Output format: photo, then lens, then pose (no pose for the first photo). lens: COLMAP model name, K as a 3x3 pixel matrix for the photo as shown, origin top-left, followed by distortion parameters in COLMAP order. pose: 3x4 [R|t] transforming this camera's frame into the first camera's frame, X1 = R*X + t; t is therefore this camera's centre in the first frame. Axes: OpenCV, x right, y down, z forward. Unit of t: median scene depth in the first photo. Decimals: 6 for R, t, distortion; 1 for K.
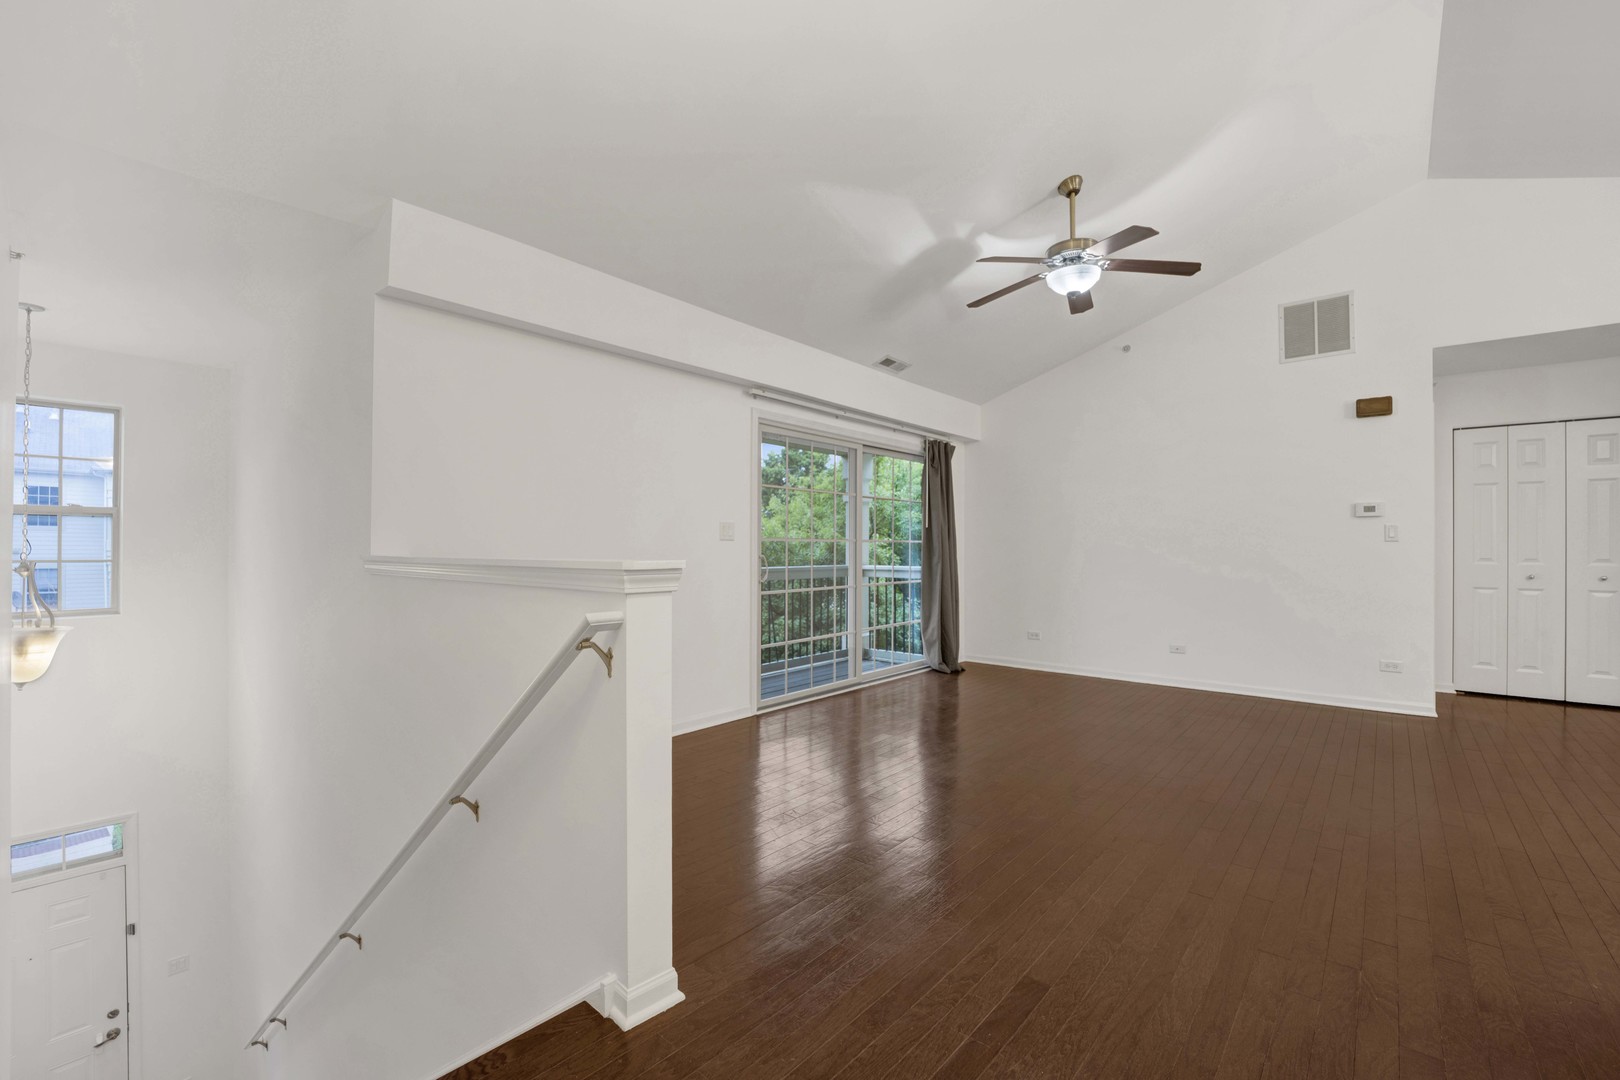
lens RADIAL K [[694.3, 0, 810.1], [0, 694.3, 555.4], [0, 0, 1]] dist [-0.001071, -0.006902]
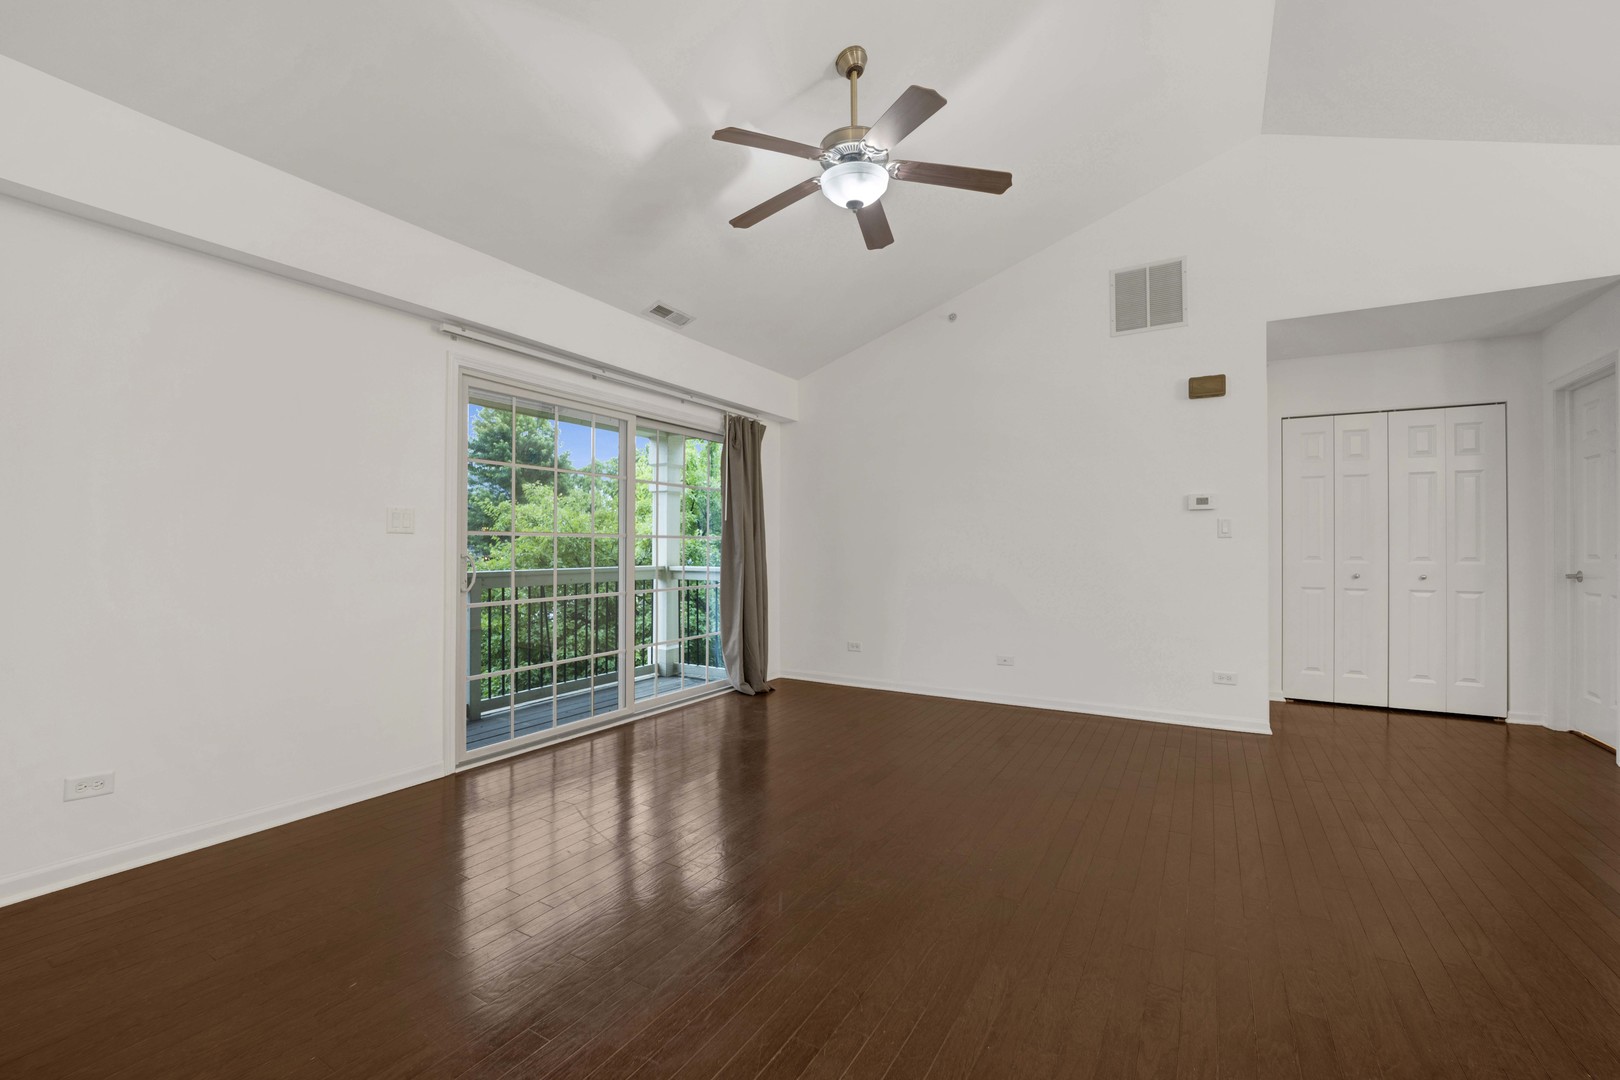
lens RADIAL K [[694.3, 0, 810.1], [0, 694.3, 555.4], [0, 0, 1]] dist [-0.001071, -0.006902]
pose [[0.984656, -0.001789, 0.174497, 0.140994], [0.001546, 0.999998, 0.001528, 0.000397], [-0.174499, -0.001234, 0.984657, 0.189160]]
